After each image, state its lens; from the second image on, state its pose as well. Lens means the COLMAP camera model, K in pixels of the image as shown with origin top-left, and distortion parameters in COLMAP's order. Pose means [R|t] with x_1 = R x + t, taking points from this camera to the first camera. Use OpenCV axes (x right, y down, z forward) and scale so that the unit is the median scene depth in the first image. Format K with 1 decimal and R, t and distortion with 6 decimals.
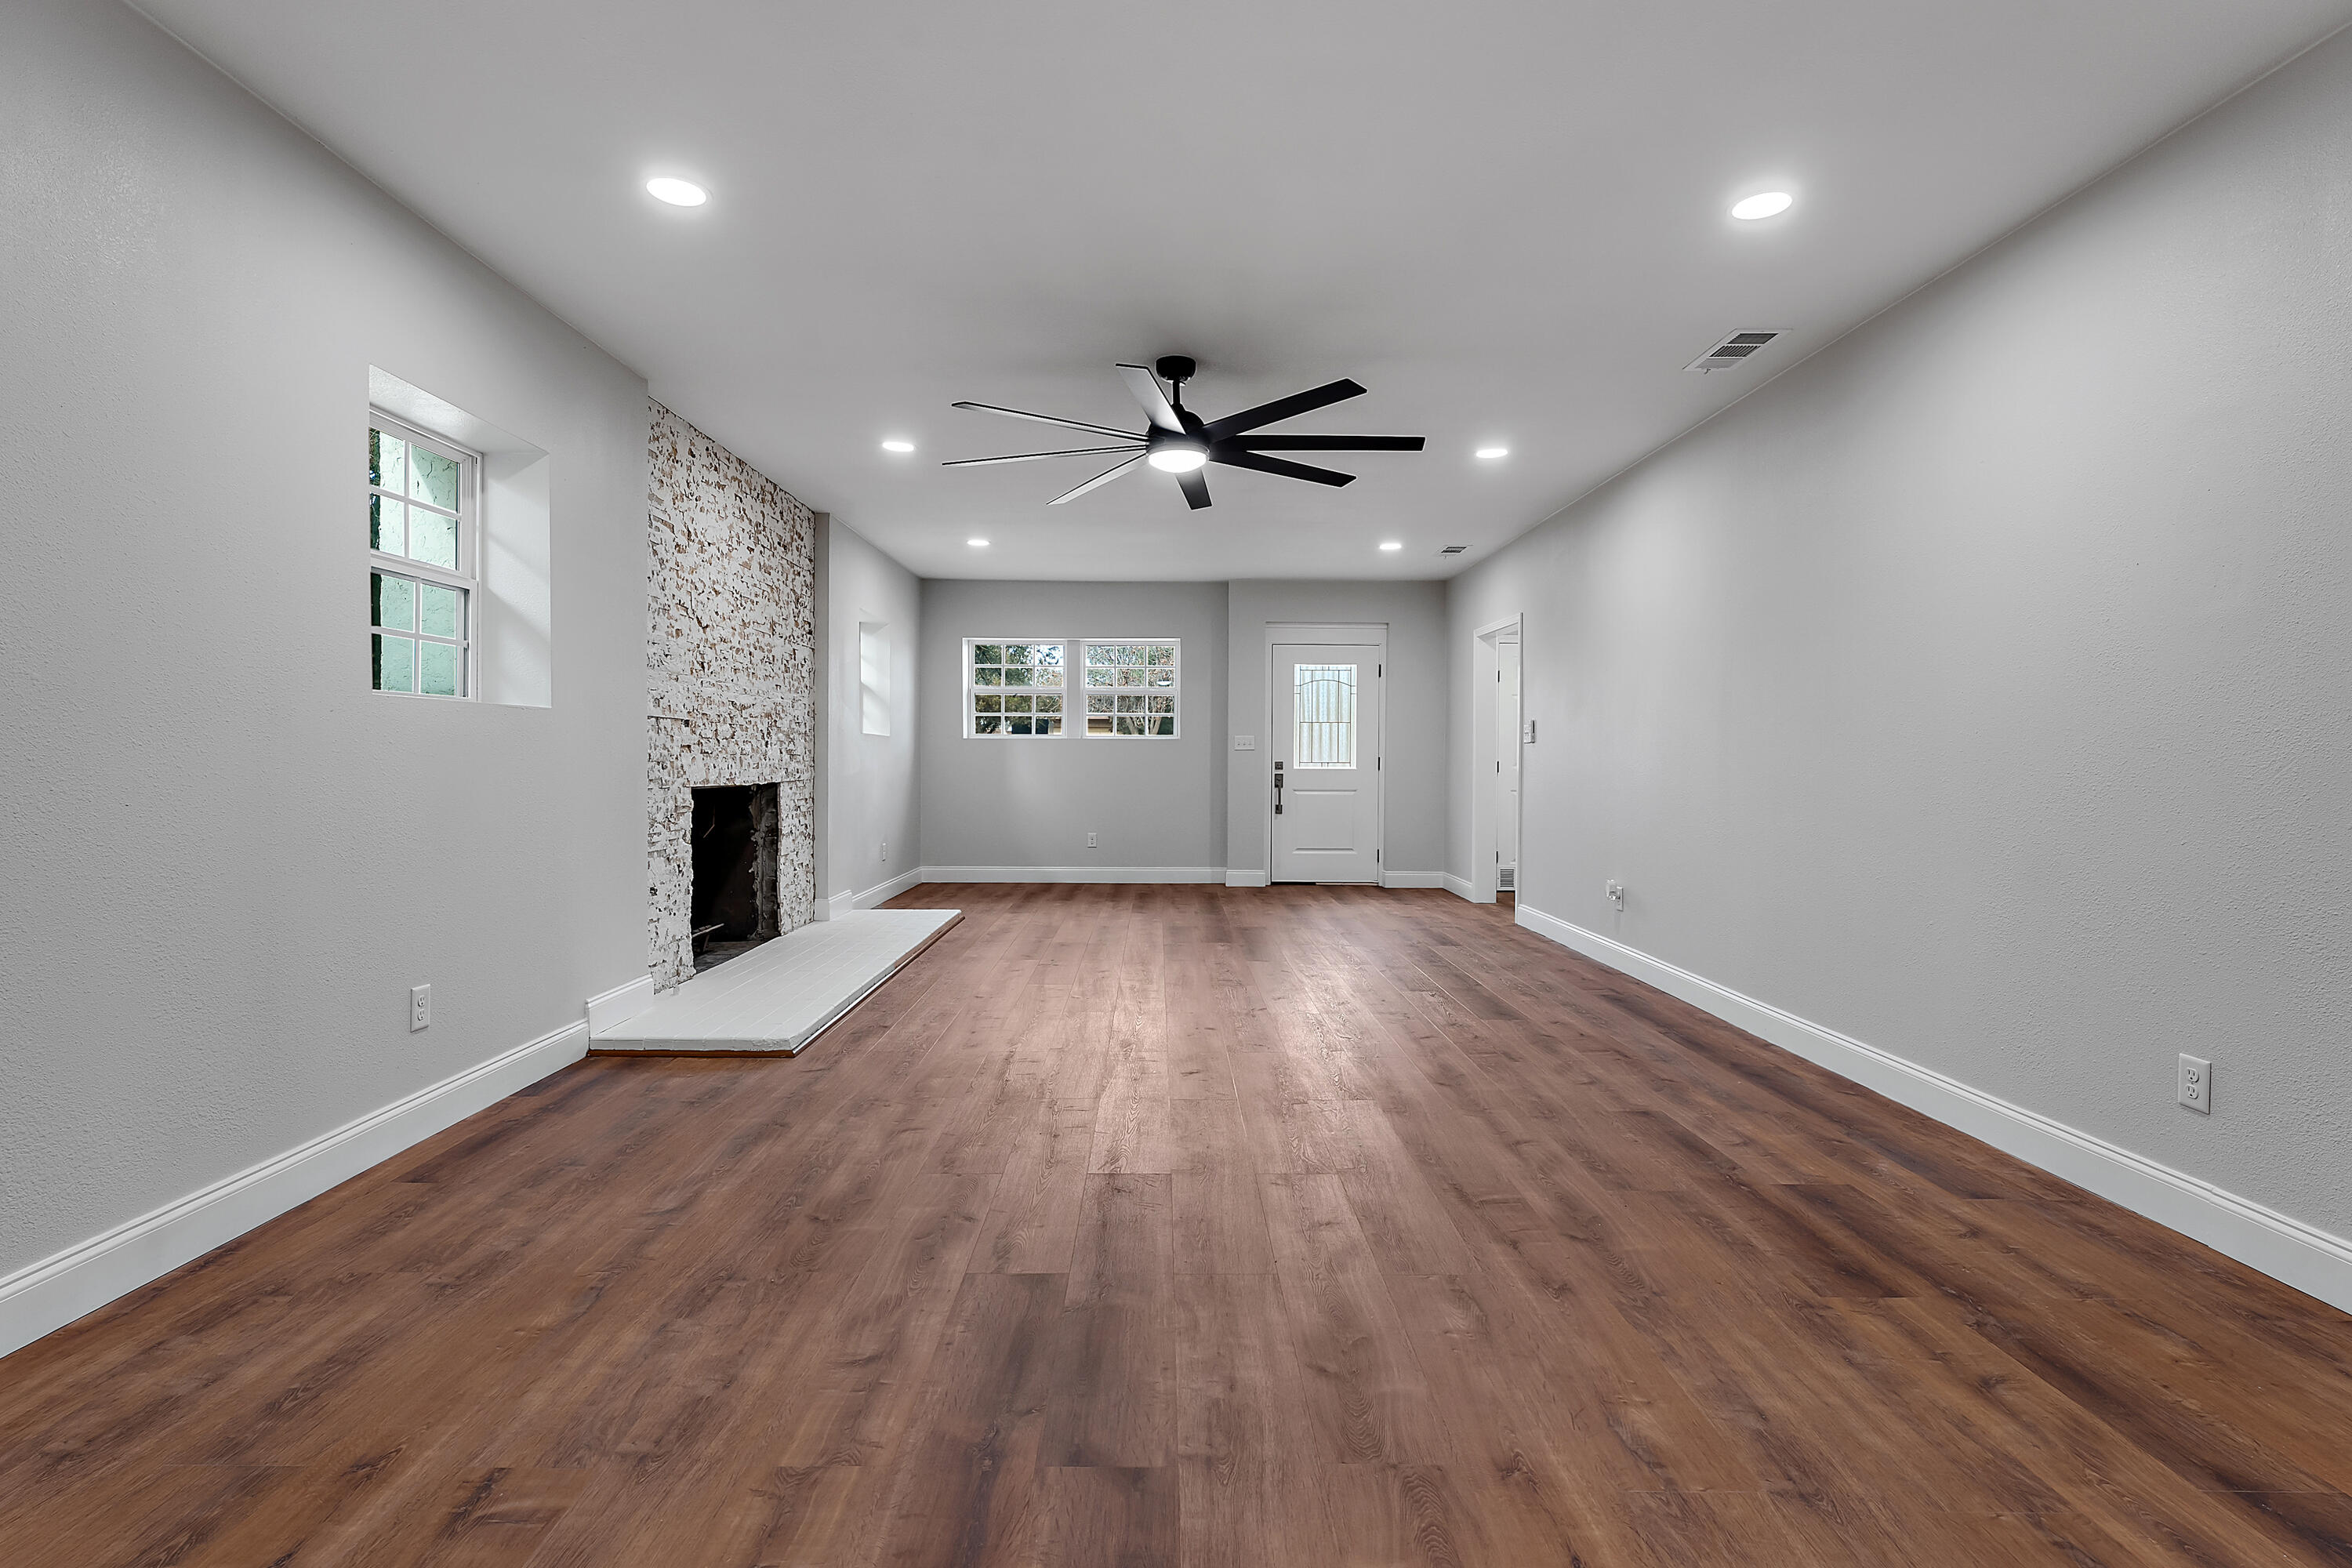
lens RADIAL K [[1130.4, 0, 1175.2], [0, 1130.4, 776.1], [0, 0, 1]] dist [-0.004143, 0.000426]
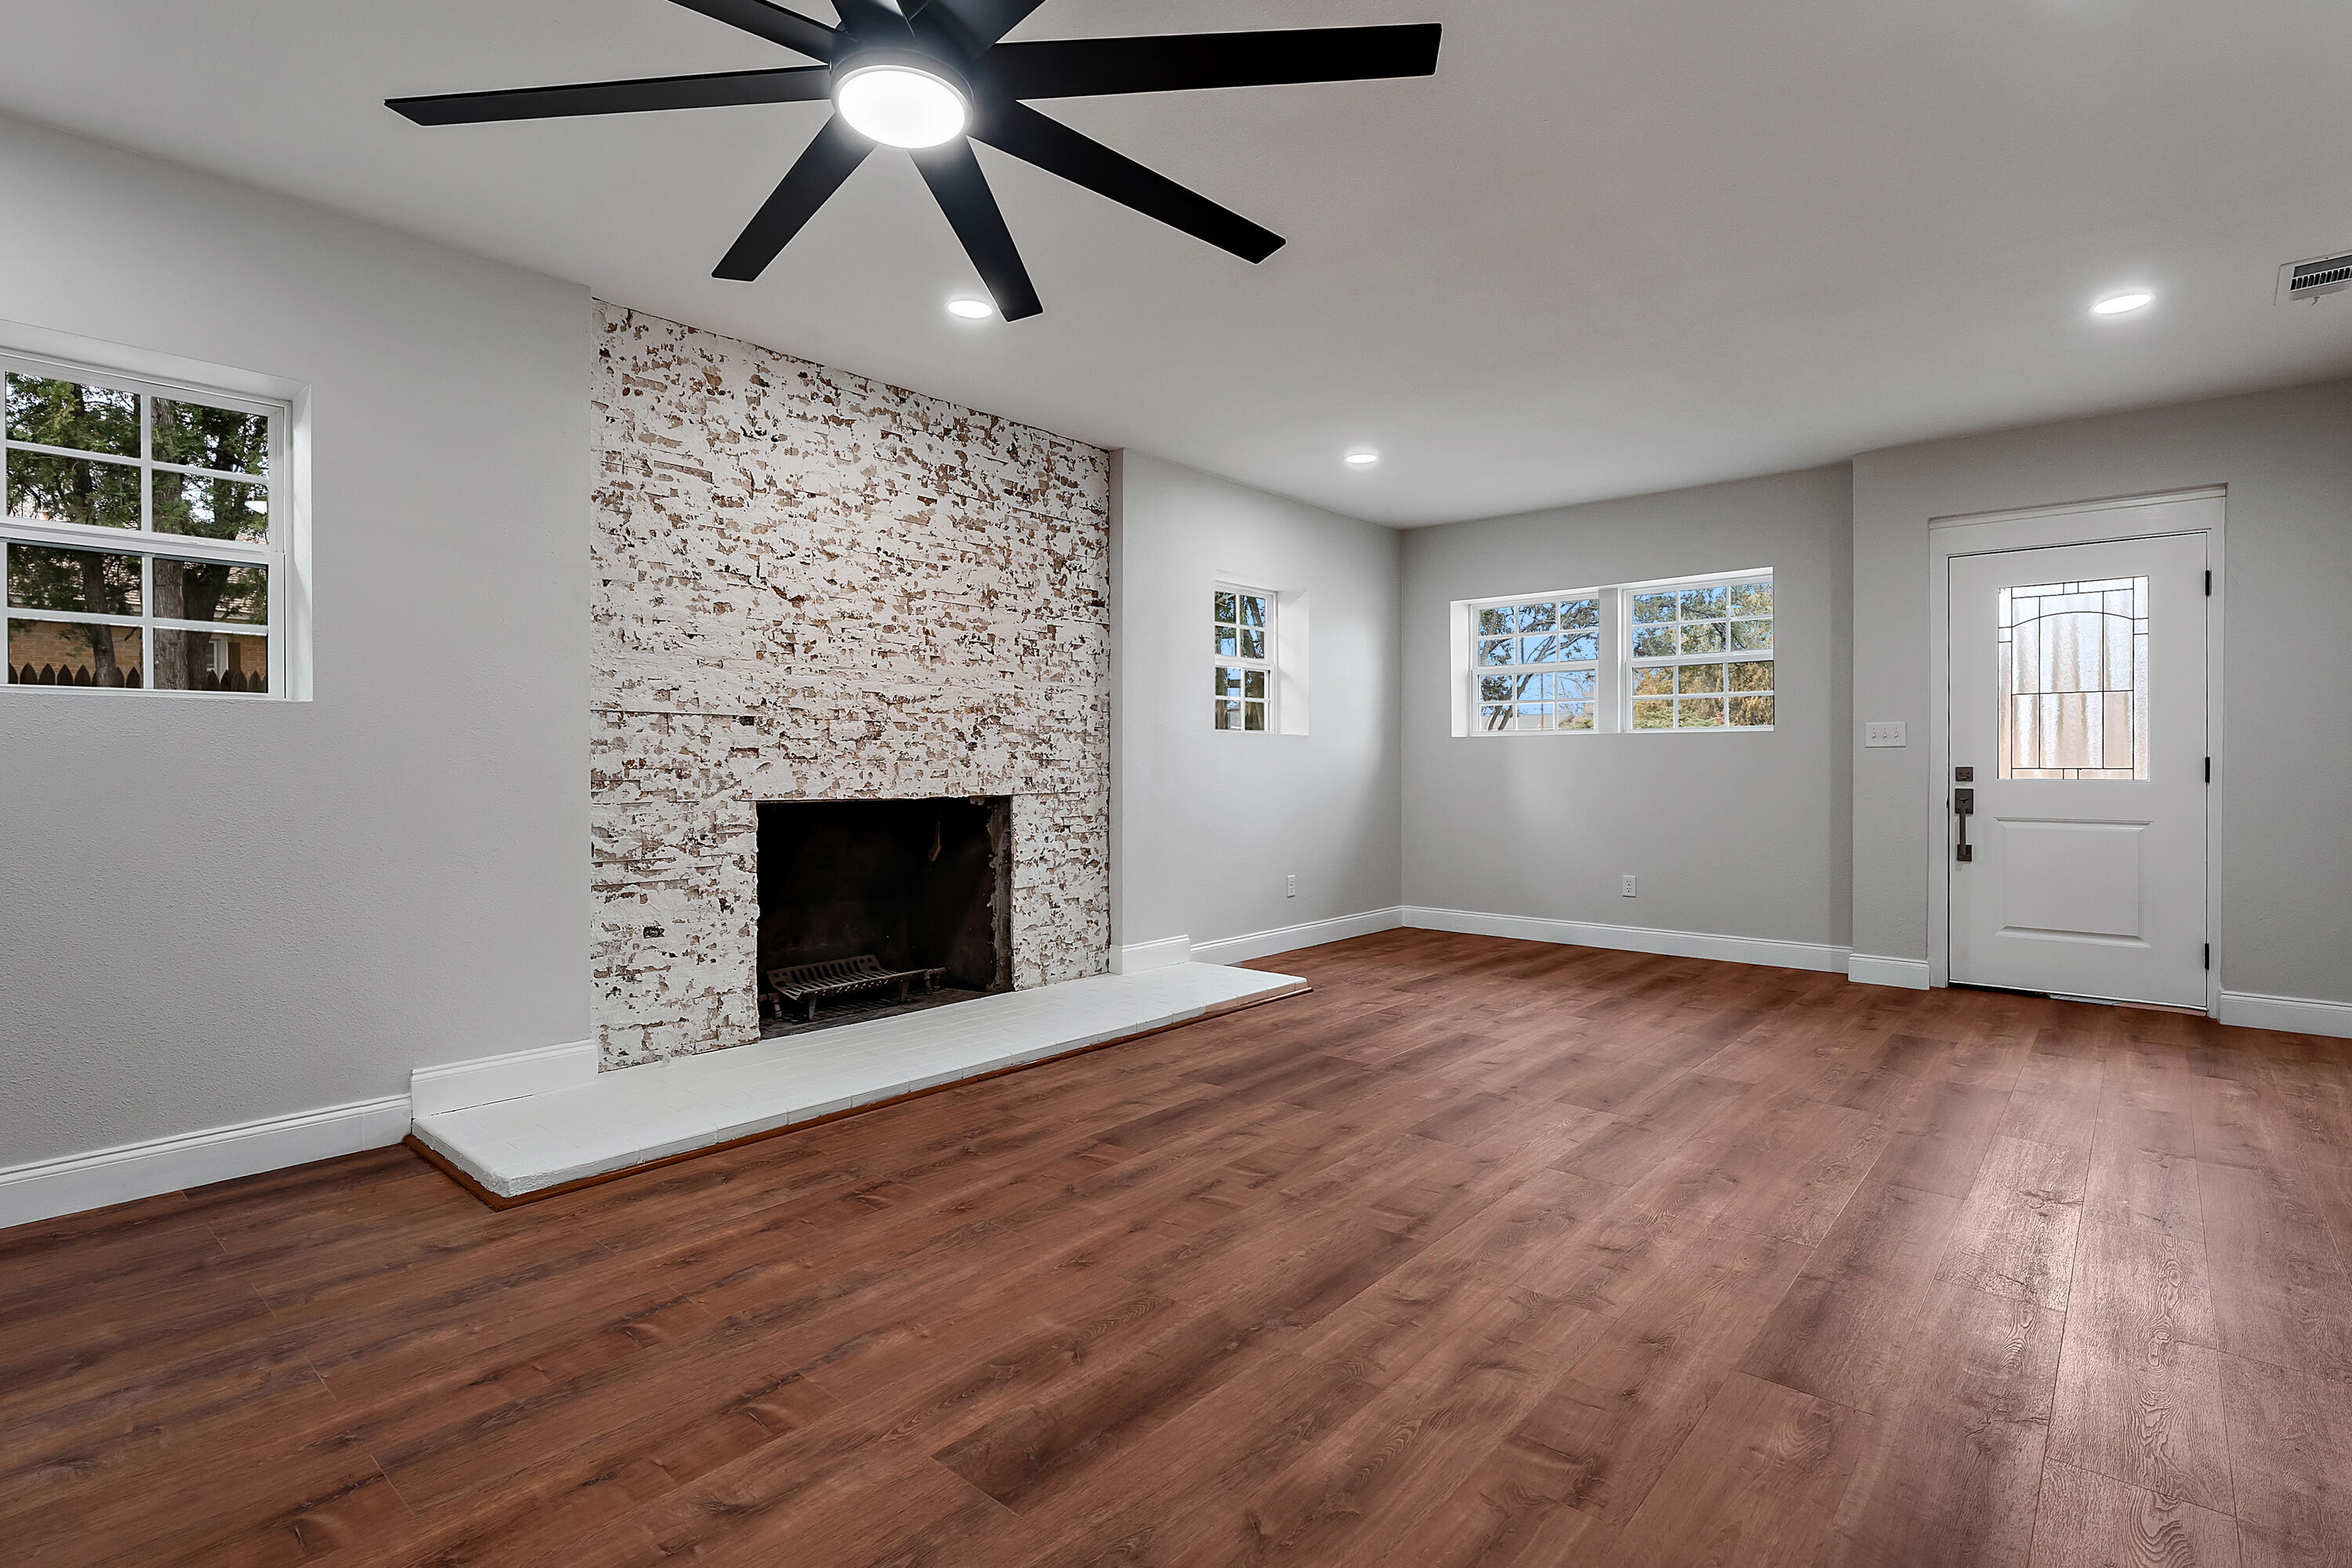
lens RADIAL K [[1130.4, 0, 1176.4], [0, 1130.4, 768.4], [0, 0, 1]] dist [-0.004143, 0.000426]
pose [[0.744598, -0.002464, -0.667509, 0.258227], [-0.006414, 0.999921, -0.010846, -0.005242], [0.667483, 0.012357, 0.744523, 0.487787]]
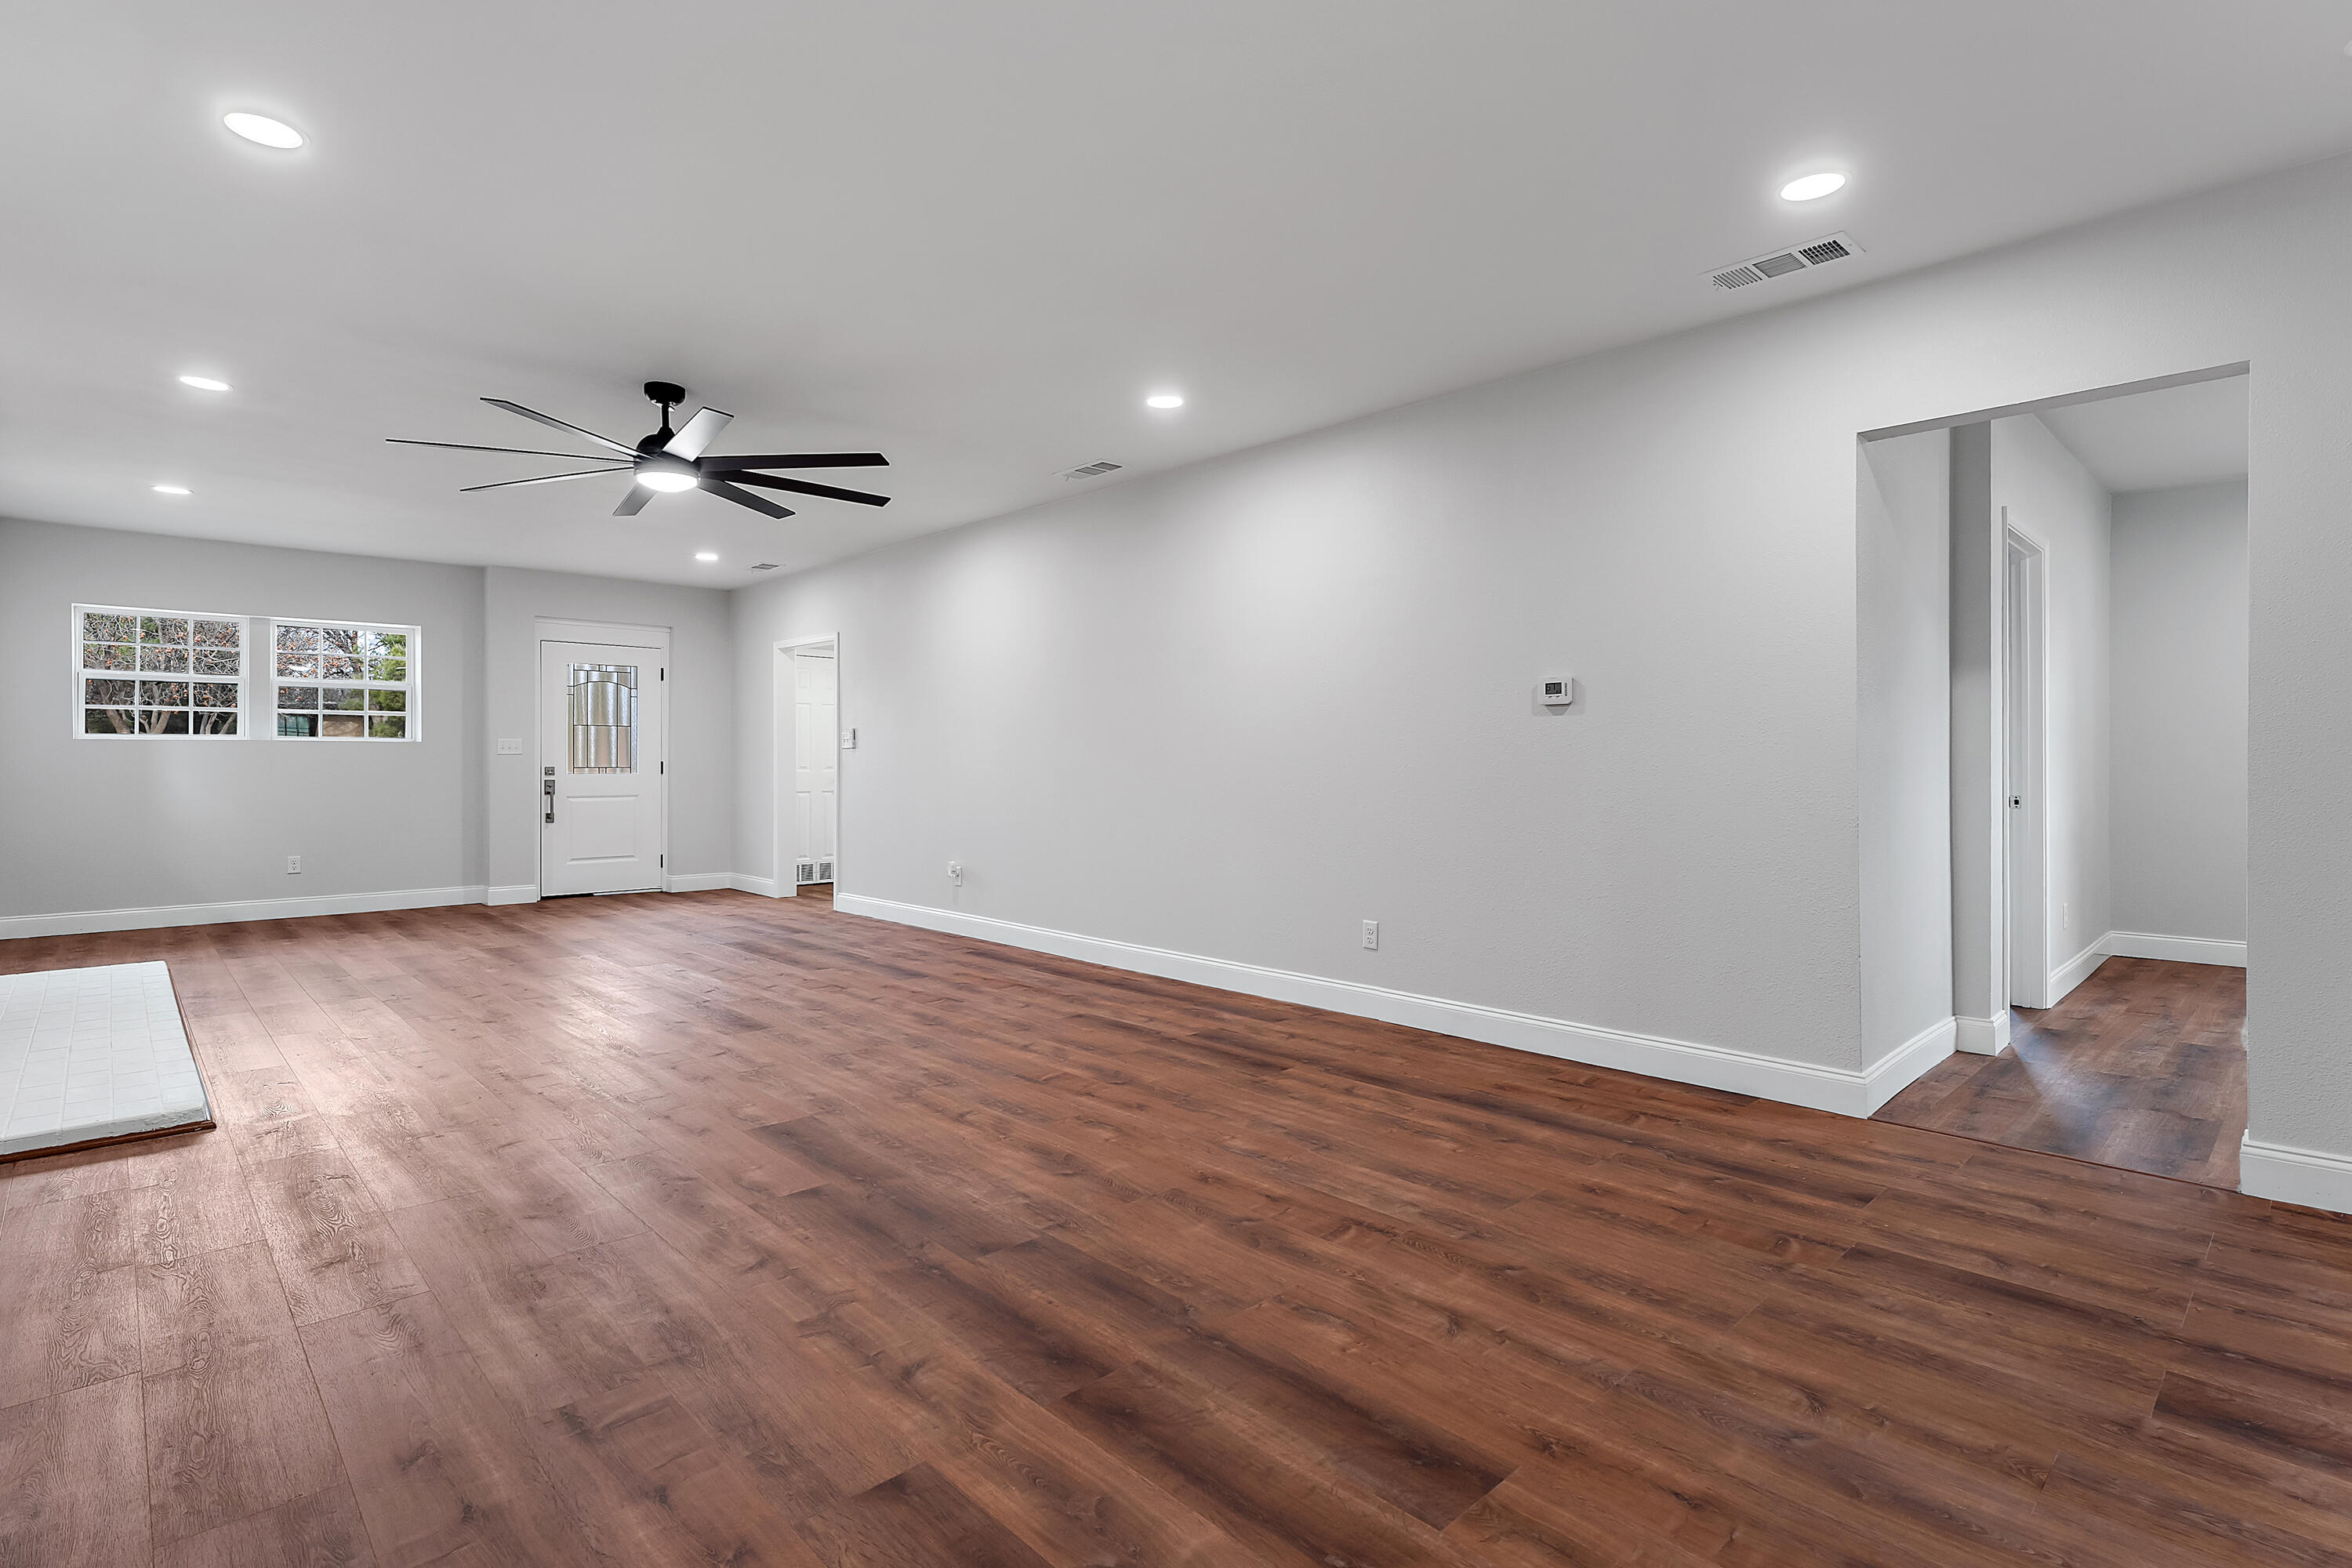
lens RADIAL K [[1130.4, 0, 1208.6], [0, 1130.4, 771.7], [0, 0, 1]] dist [-0.004143, 0.000426]
pose [[0.718315, -0.011272, 0.695626, -0.244415], [0.015565, 0.999879, 0.000130, -0.000820], [-0.695543, 0.010734, 0.718404, -0.066866]]
